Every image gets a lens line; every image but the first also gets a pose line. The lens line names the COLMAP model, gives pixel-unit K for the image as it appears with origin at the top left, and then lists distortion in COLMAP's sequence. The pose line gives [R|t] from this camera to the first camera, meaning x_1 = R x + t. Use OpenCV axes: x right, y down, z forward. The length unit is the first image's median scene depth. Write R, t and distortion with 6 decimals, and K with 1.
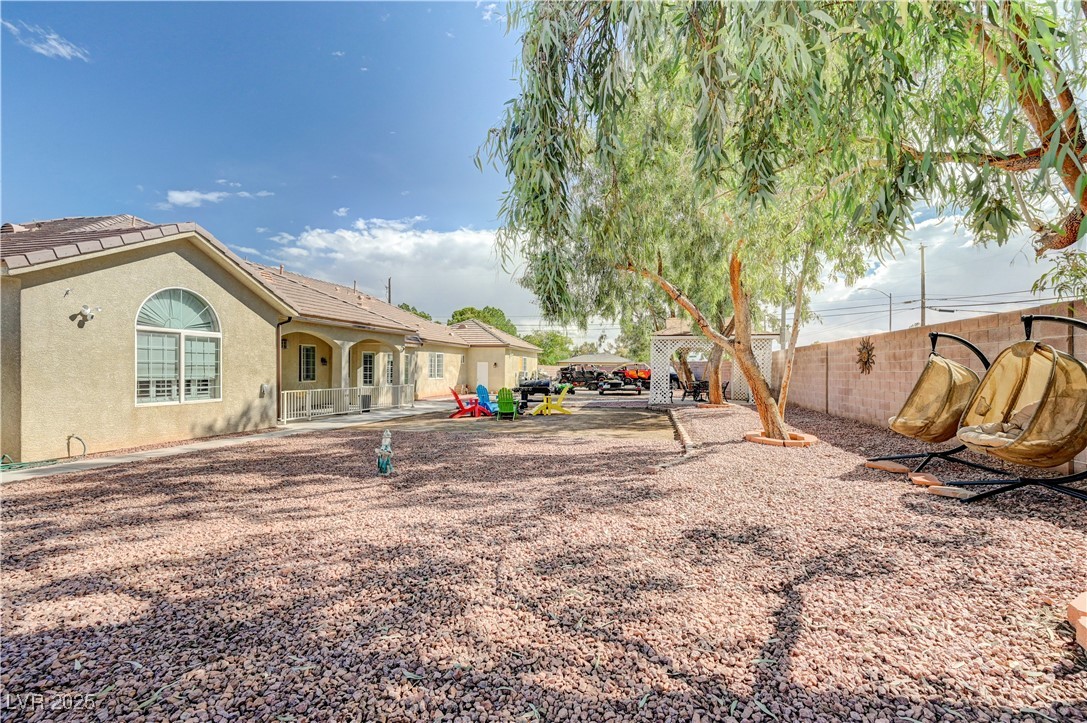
lens RADIAL K [[462.6, 0, 551.2], [0, 462.6, 367.7], [0, 0, 1]] dist [0.001575, -0.010568]
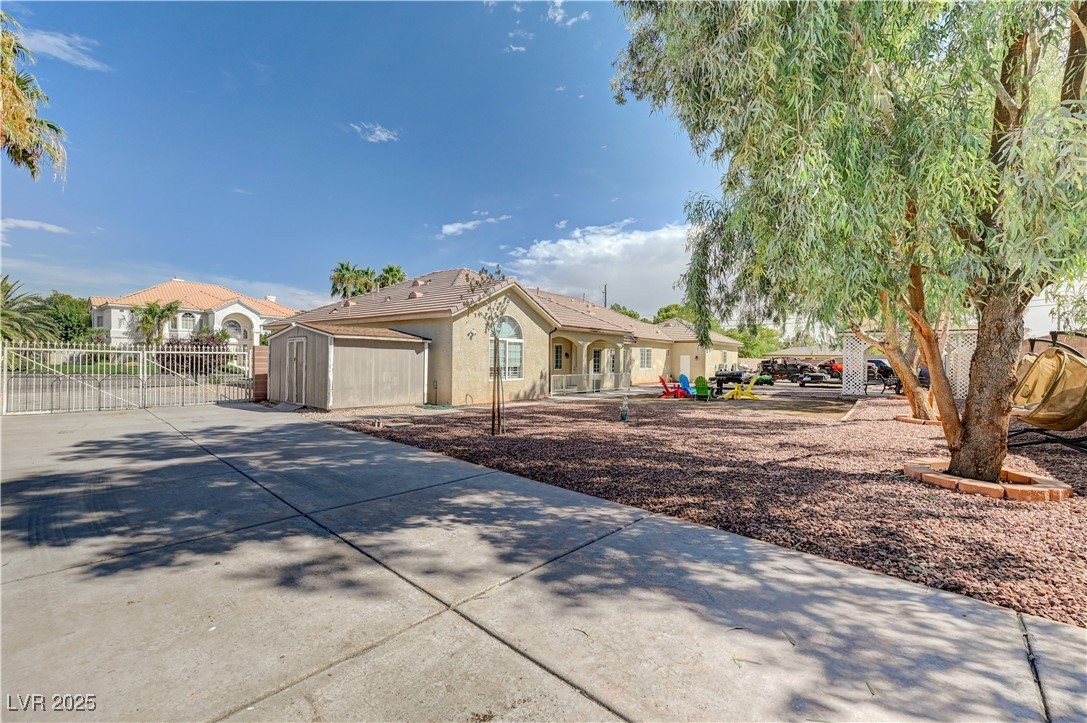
lens RADIAL K [[435.0, 0, 548.3], [0, 435.0, 366.5], [0, 0, 1]] dist [0.000131, 0.000177]
pose [[0.898102, 0.012704, -0.439604, 0.037787], [-0.005334, 0.999824, 0.017998, -0.003152], [0.439755, -0.013820, 0.898011, -0.213800]]
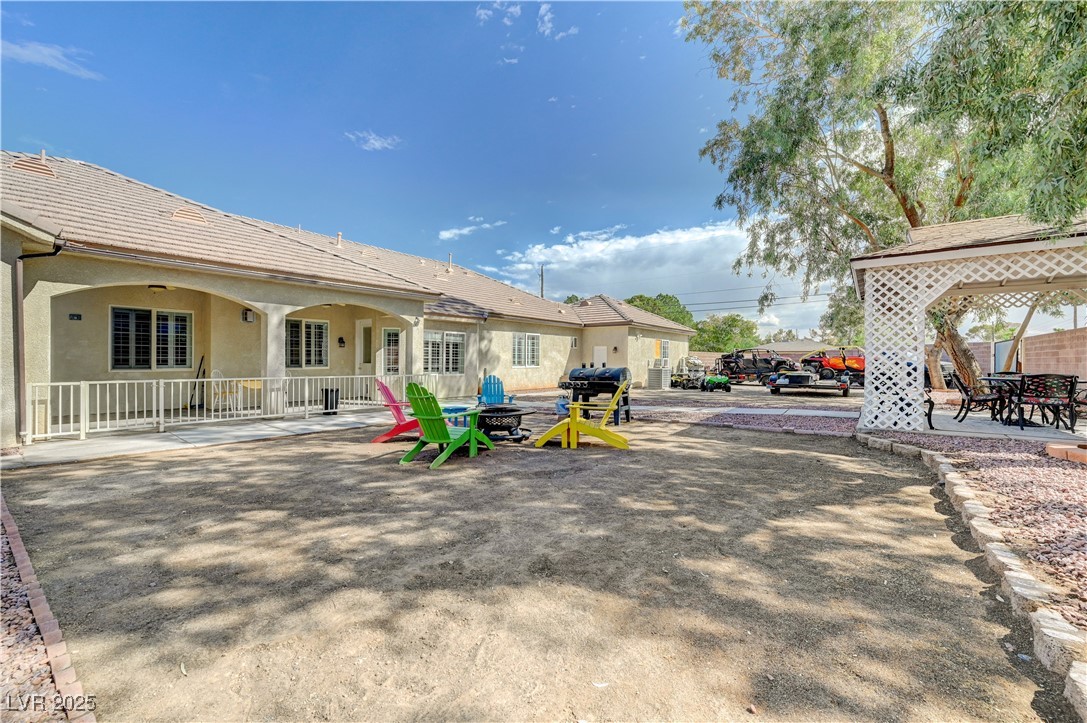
lens RADIAL K [[427.0, 0, 552.2], [0, 427.0, 356.5], [0, 0, 1]] dist [-0.014109, 0.000187]
pose [[0.907547, -0.005521, -0.419914, 0.115702], [0.001954, 0.999958, -0.008925, 0.017101], [0.419945, 0.007279, 0.907520, 0.517076]]
